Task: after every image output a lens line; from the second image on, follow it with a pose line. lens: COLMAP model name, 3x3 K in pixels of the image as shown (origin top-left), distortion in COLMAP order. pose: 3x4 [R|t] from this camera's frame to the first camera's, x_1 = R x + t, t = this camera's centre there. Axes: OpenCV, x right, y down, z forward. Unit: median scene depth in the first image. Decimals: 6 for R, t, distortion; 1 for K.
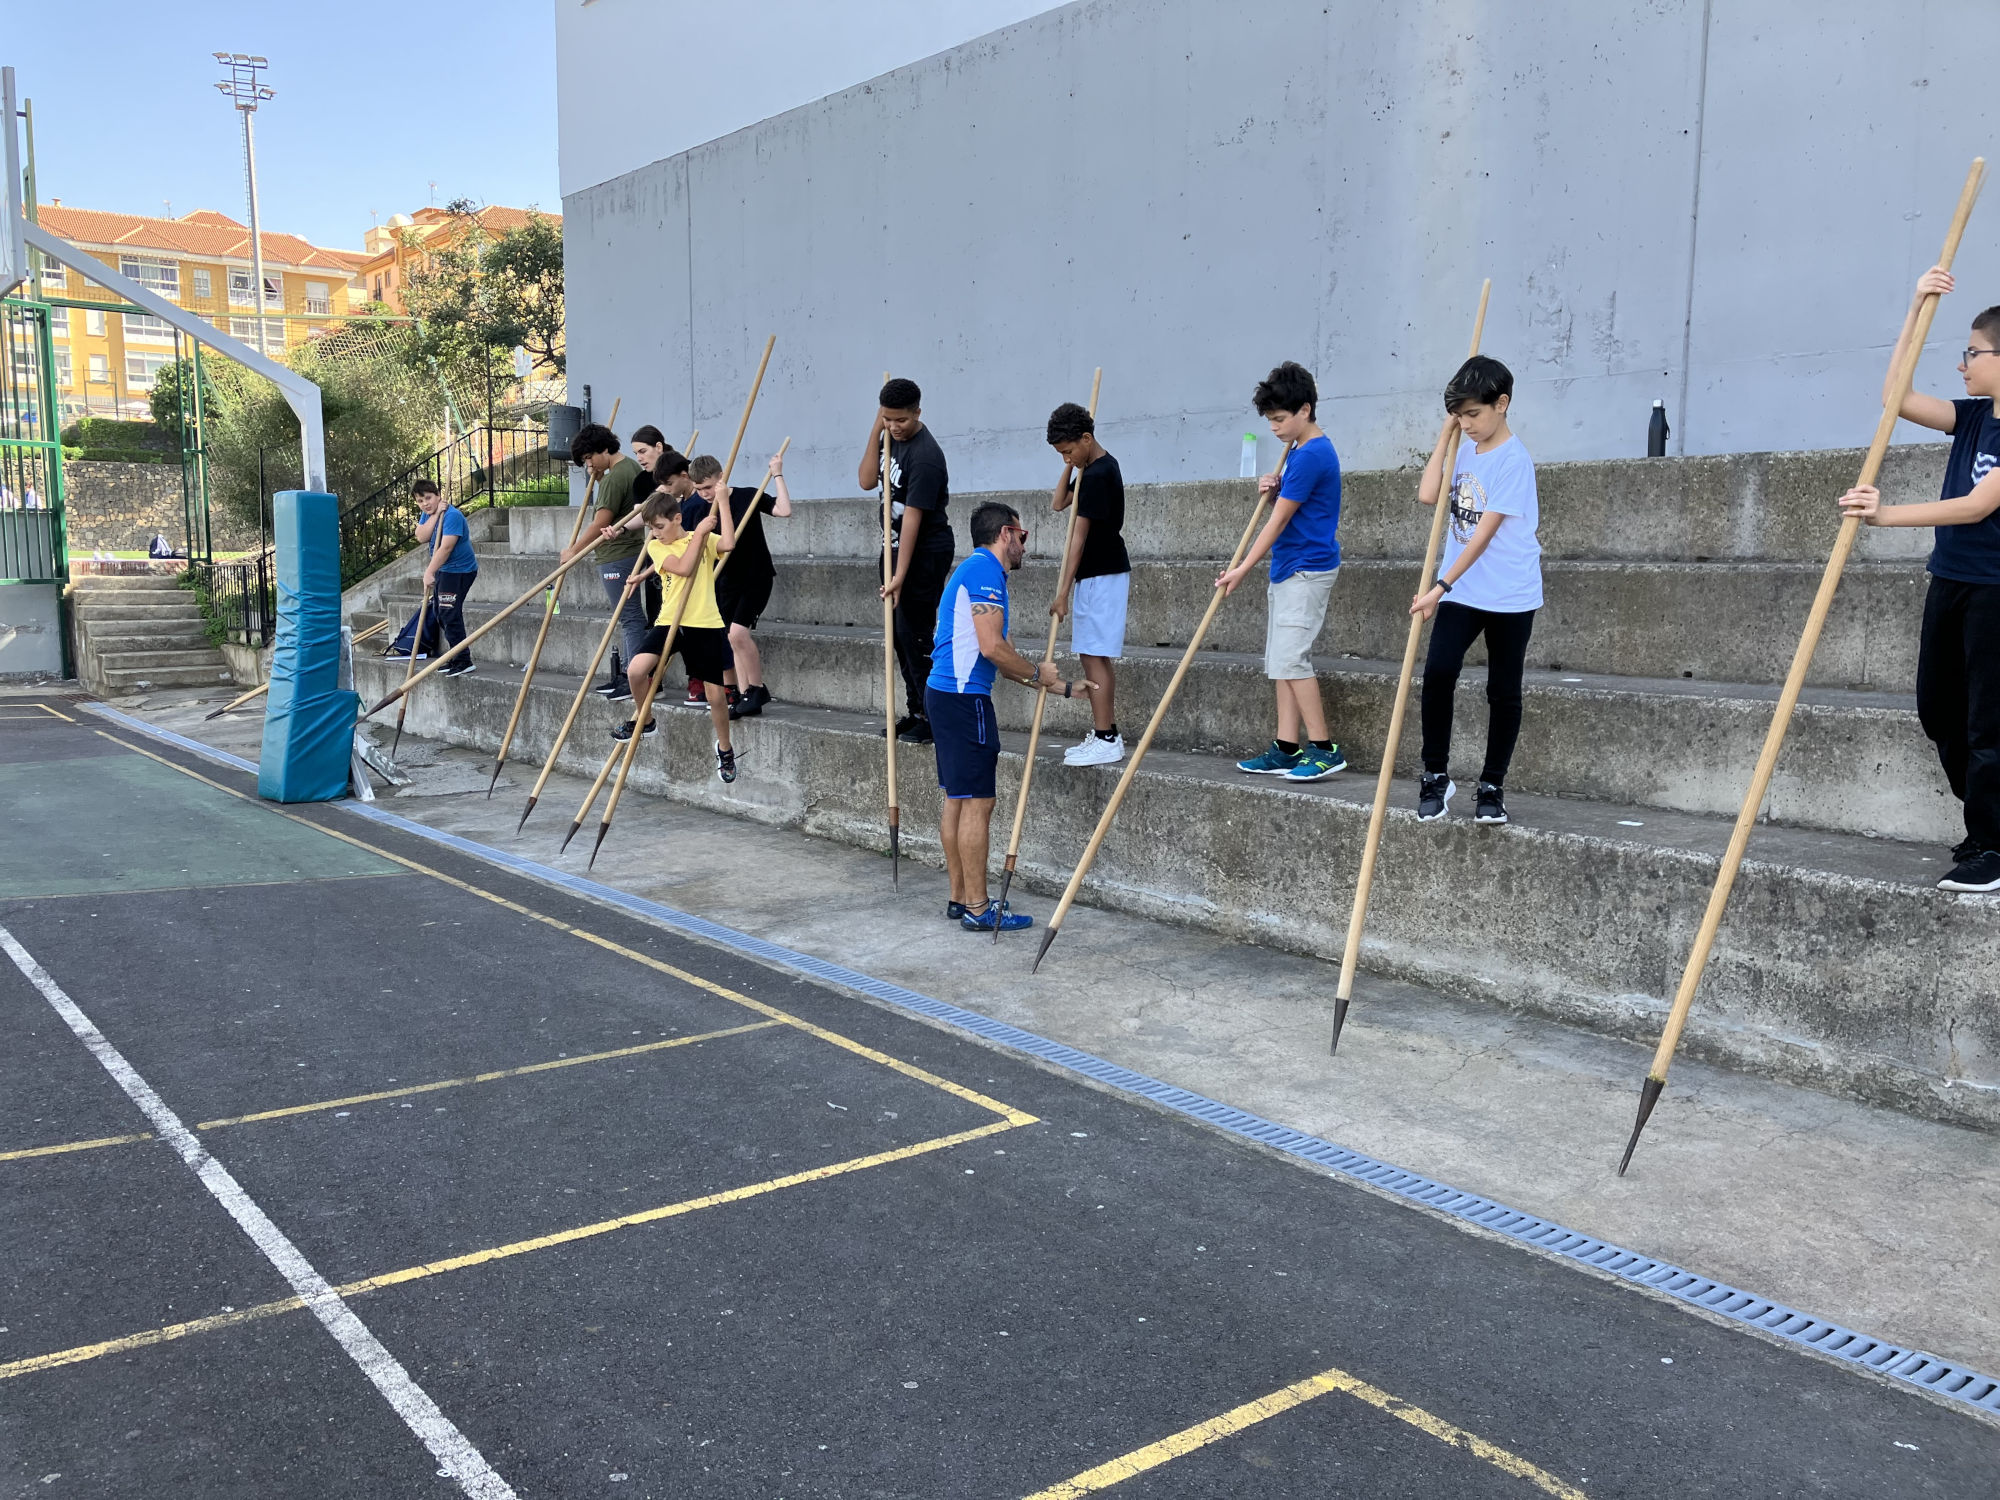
lens RADIAL K [[1650.8, 0, 1000.0], [0, 1650.8, 750.0], [0, 0, 1]] dist [0.023244, -0.021553]
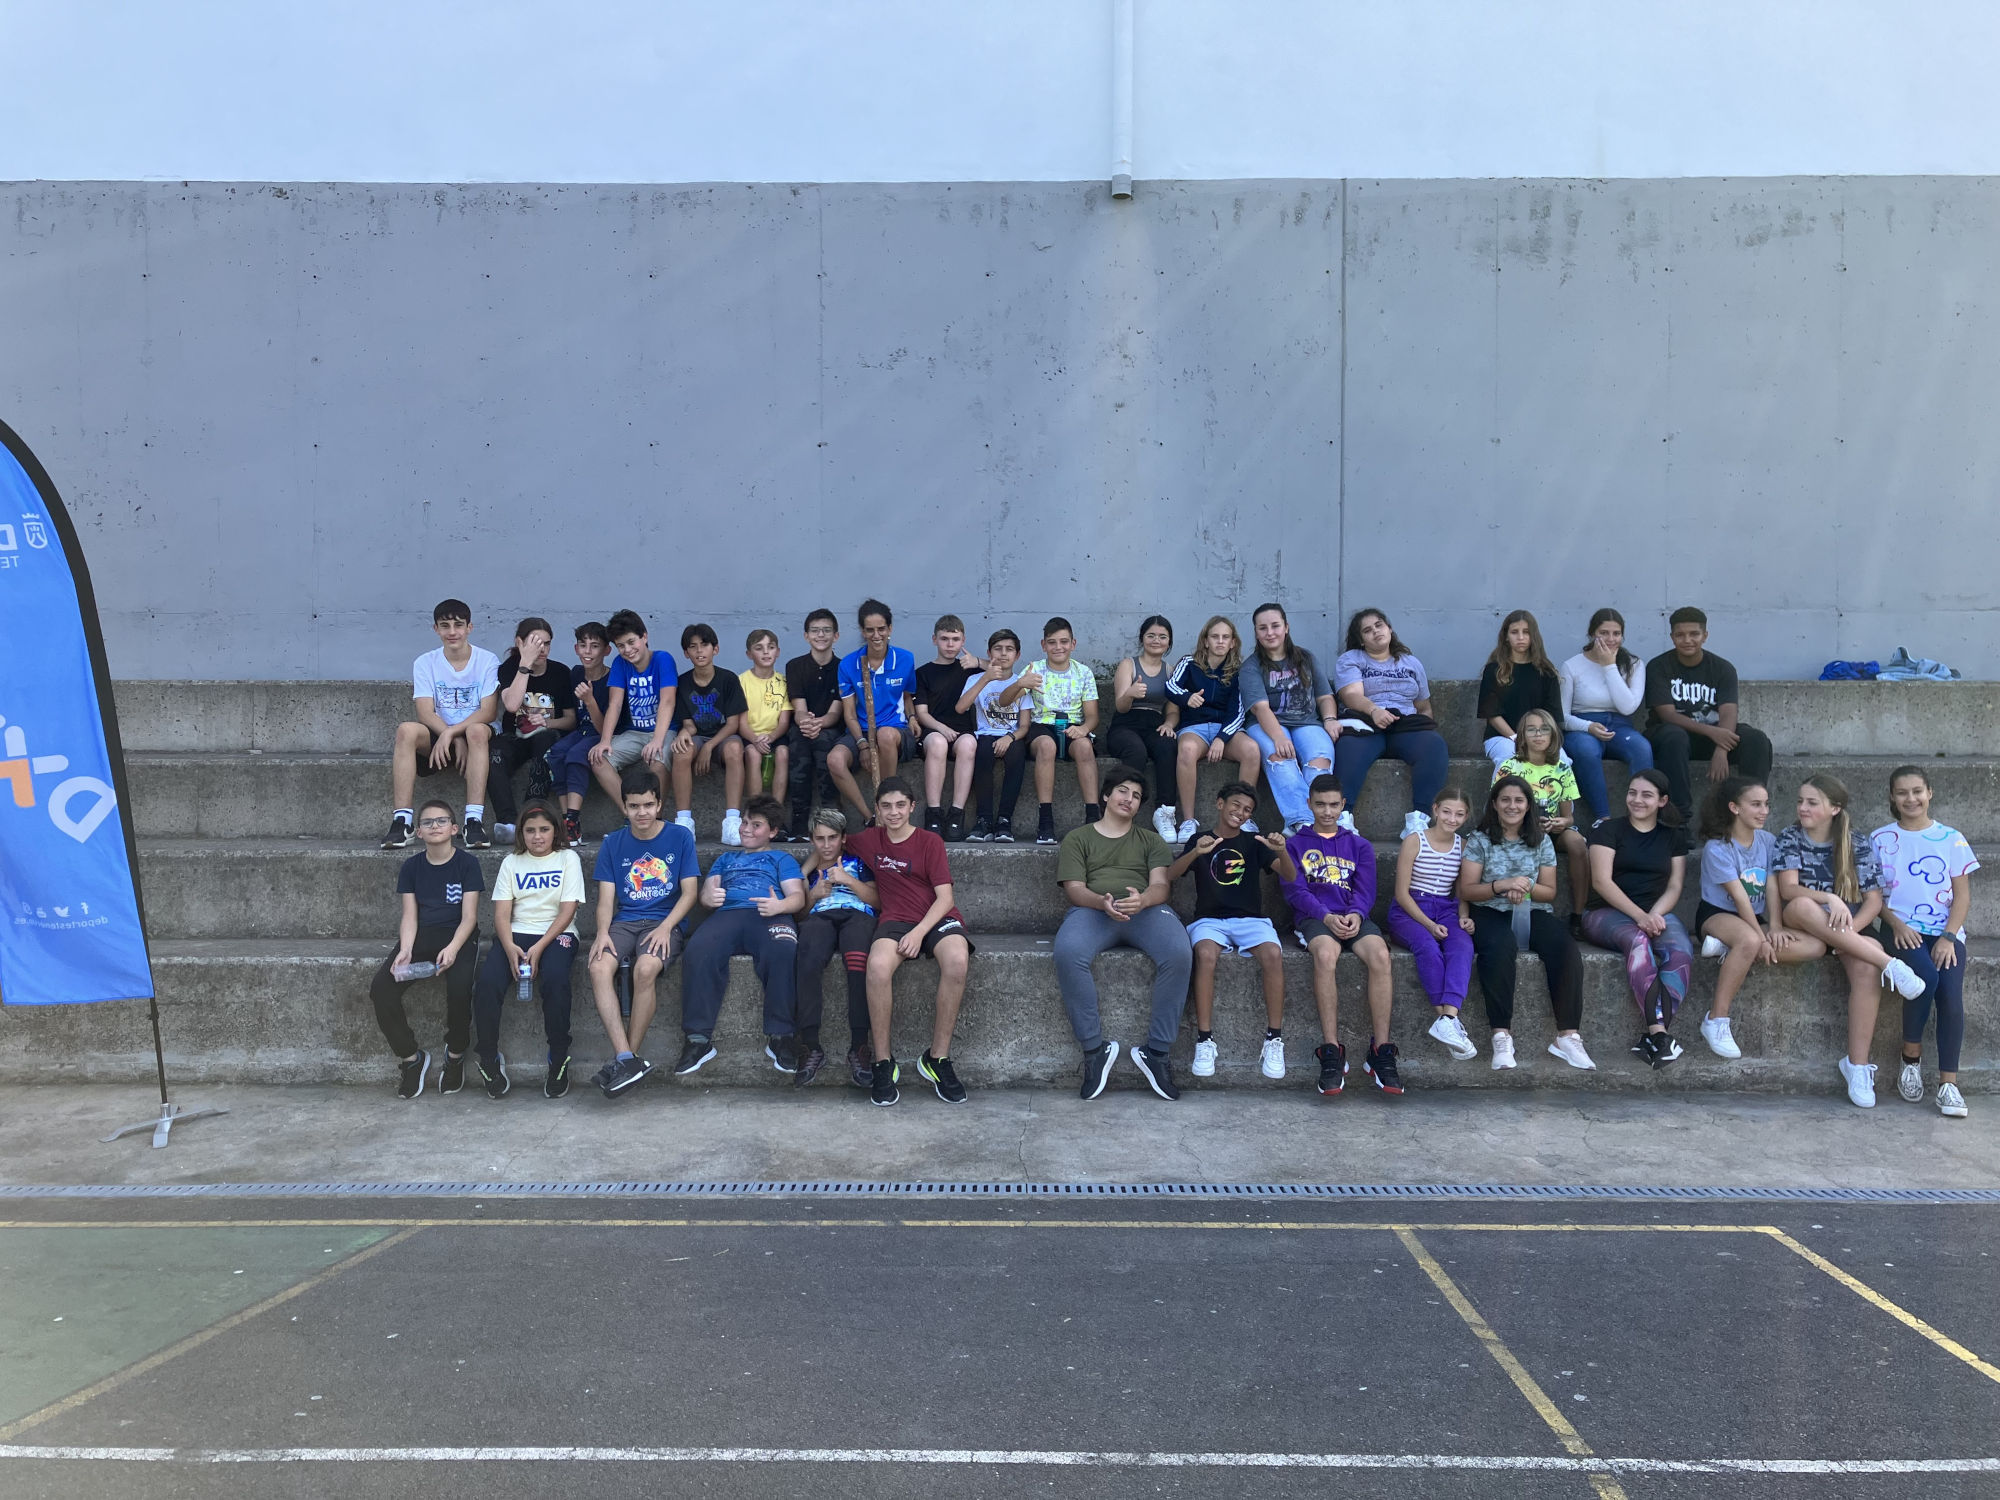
lens RADIAL K [[1650.8, 0, 1000.0], [0, 1650.8, 750.0], [0, 0, 1]] dist [0.023244, -0.021553]
pose [[0.637642, -0.010209, 0.770265, -0.918122], [0.091463, 0.993843, -0.062542, -0.072460], [-0.764884, 0.110330, 0.634650, 0.433102]]
